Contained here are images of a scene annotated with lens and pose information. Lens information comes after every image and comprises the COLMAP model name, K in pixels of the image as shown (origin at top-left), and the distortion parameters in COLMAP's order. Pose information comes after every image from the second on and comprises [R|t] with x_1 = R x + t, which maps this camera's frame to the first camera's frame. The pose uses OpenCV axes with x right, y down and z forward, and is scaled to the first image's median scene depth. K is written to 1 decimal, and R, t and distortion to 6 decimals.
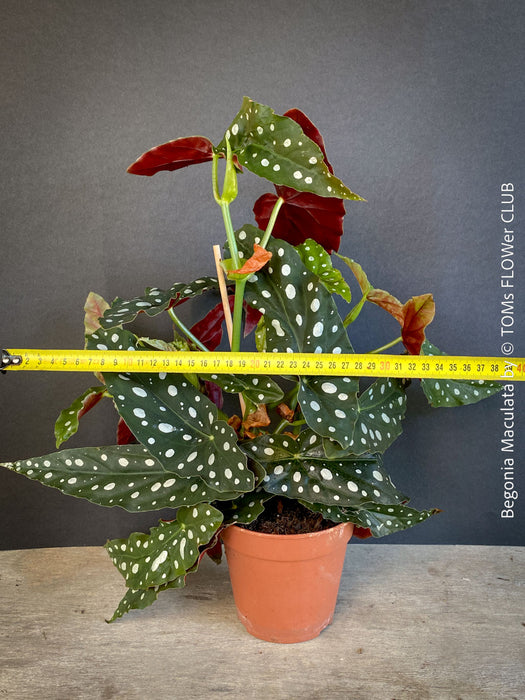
lens RADIAL K [[737.4, 0, 263.7], [0, 737.4, 346.5], [0, 0, 1]] dist [-0.022311, 0.000000]
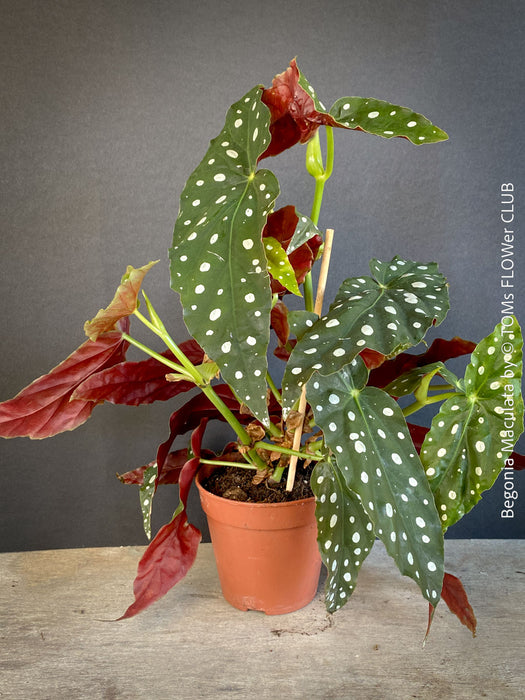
lens RADIAL K [[737.4, 0, 263.2], [0, 737.4, 348.8], [0, 0, 1]] dist [-0.022311, 0.000000]
pose [[0.999899, -0.013677, 0.003797, -0.011366], [0.013762, 0.999632, -0.023369, 0.045201], [-0.003475, 0.023419, 0.999720, 0.040754]]
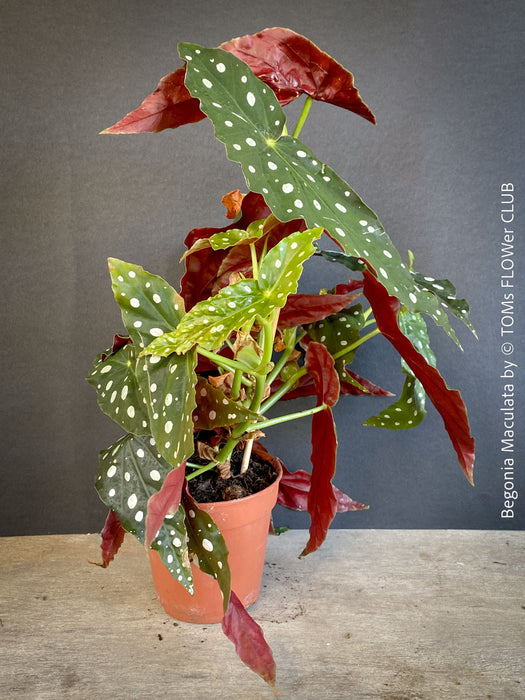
lens RADIAL K [[737.4, 0, 264.8], [0, 737.4, 350.5], [0, 0, 1]] dist [-0.022311, 0.000000]
pose [[0.999622, 0.000877, 0.027493, 0.001863], [-0.000058, 0.999556, -0.029789, 0.078336], [-0.027507, 0.029776, 0.999178, 0.069728]]
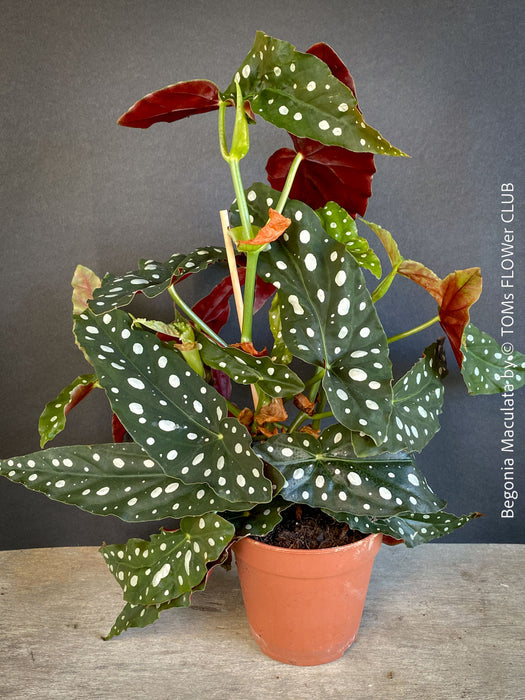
lens RADIAL K [[737.4, 0, 257.1], [0, 737.4, 346.1], [0, 0, 1]] dist [-0.022311, 0.000000]
pose [[0.999970, -0.003399, -0.006936, -0.018917], [0.003763, 0.998578, 0.053180, -0.023607], [0.006745, -0.053204, 0.998561, 0.128724]]
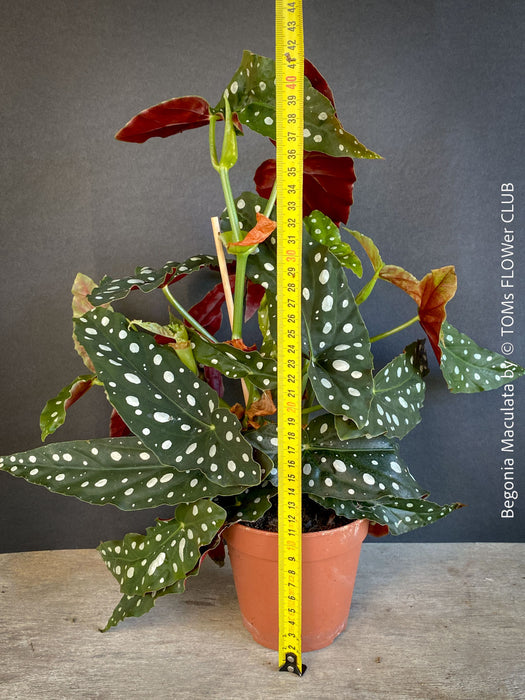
lens RADIAL K [[737.4, 0, 258.5], [0, 737.4, 348.6], [0, 0, 1]] dist [-0.022311, 0.000000]
pose [[0.999920, -0.012421, -0.002316, -0.009405], [0.012425, 0.999922, 0.001565, 0.022601], [0.002296, -0.001593, 0.999996, 0.080892]]
